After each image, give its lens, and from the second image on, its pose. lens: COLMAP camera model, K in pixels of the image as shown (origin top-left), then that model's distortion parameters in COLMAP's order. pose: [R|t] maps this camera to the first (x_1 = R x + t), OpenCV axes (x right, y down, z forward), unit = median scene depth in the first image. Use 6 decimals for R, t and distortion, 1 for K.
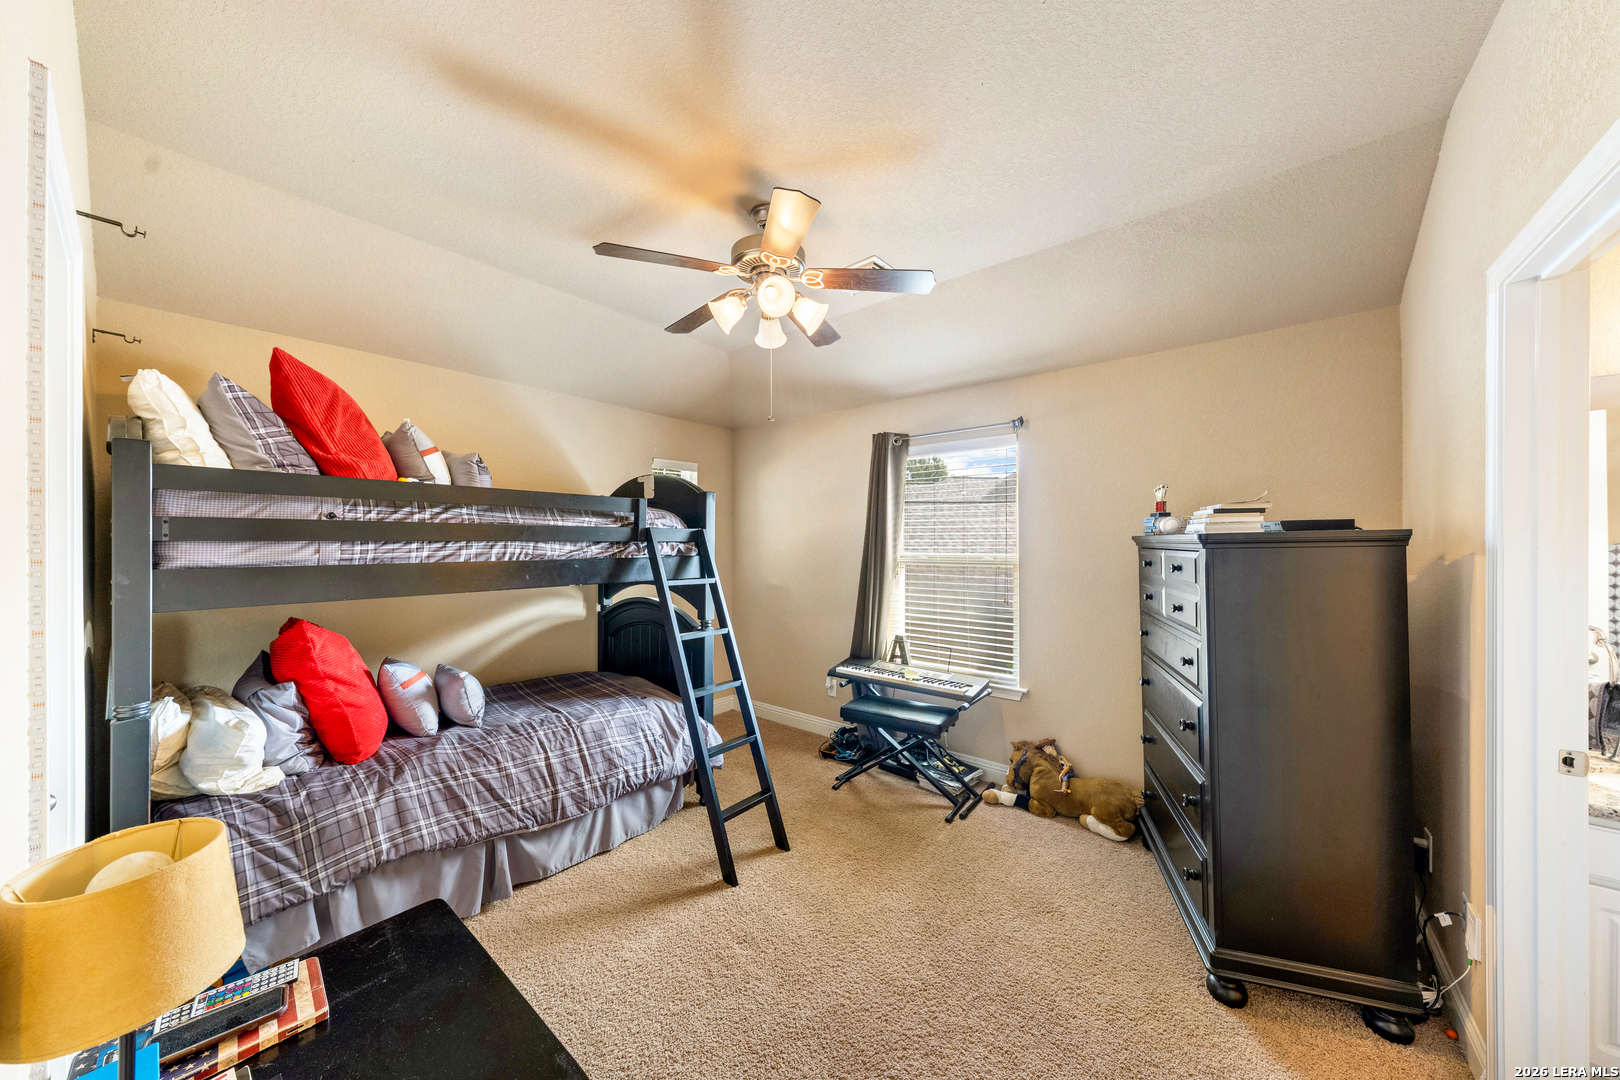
lens RADIAL K [[549.8, 0, 809.1], [0, 549.8, 542.4], [0, 0, 1]] dist [0.001073, 0.000094]
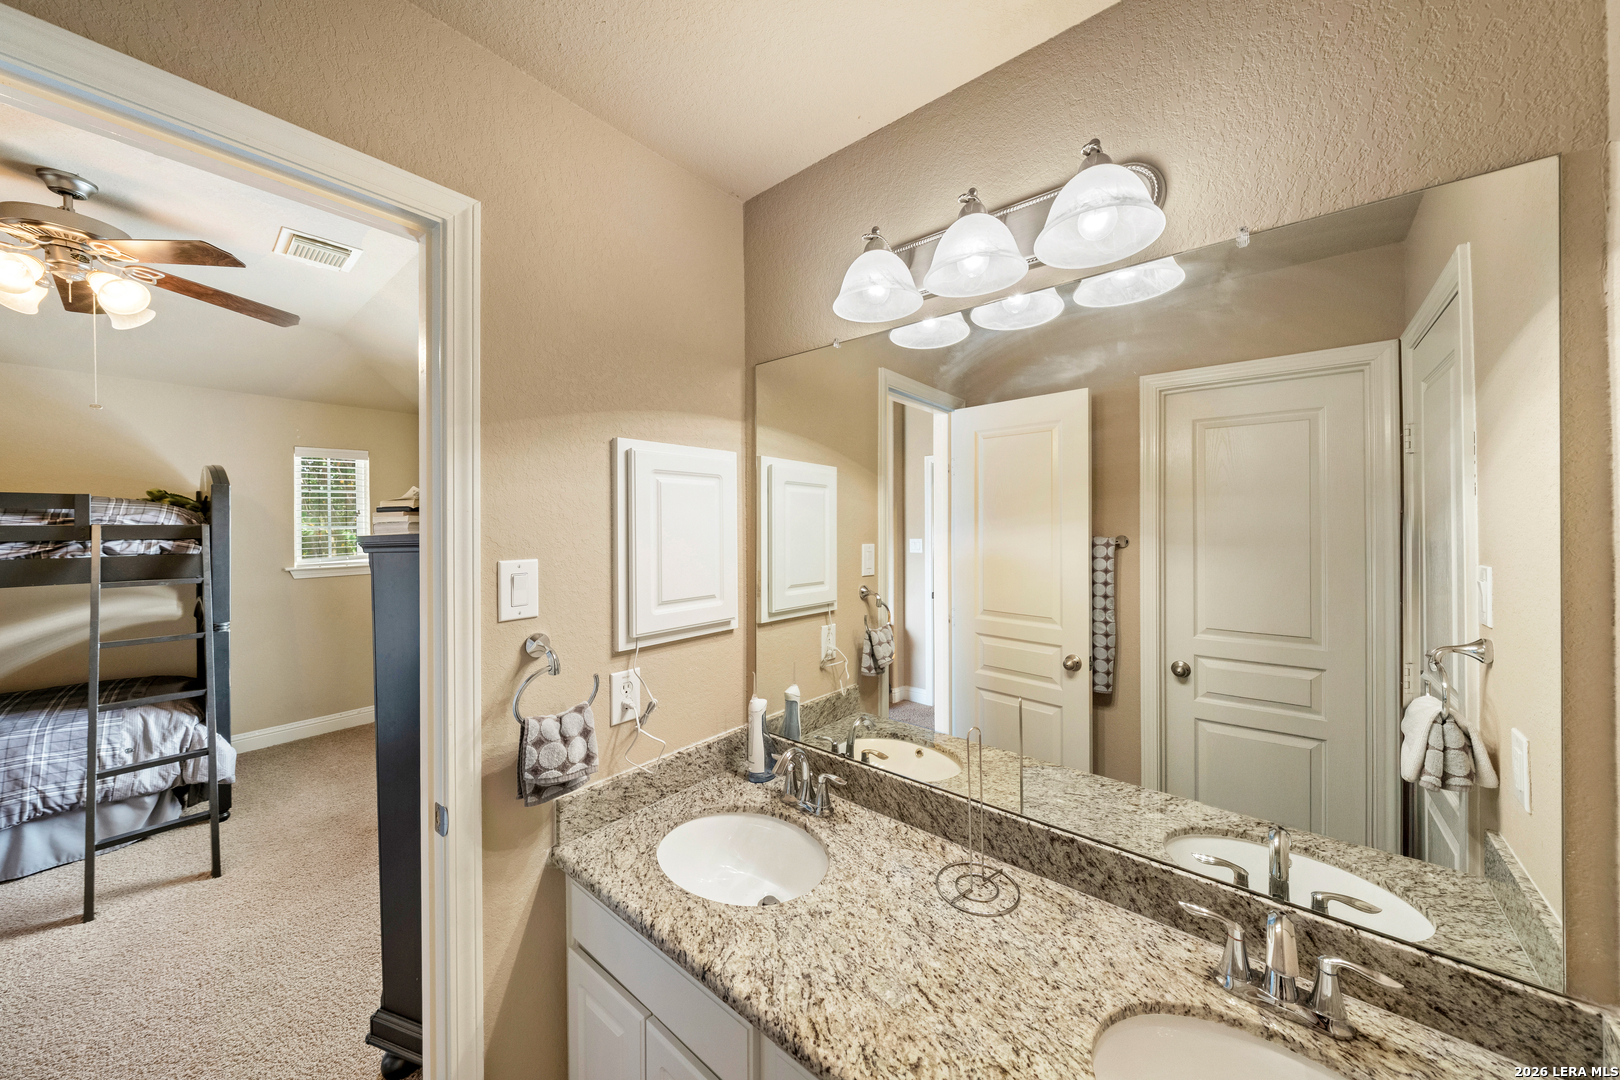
lens RADIAL K [[549.8, 0, 809.8], [0, 549.8, 528.8], [0, 0, 1]] dist [0.001073, 0.000094]
pose [[0.999936, -0.007799, -0.008152, 0.948858], [0.007862, 0.999939, 0.007806, -0.018700], [0.008091, -0.007870, 0.999936, 0.094825]]
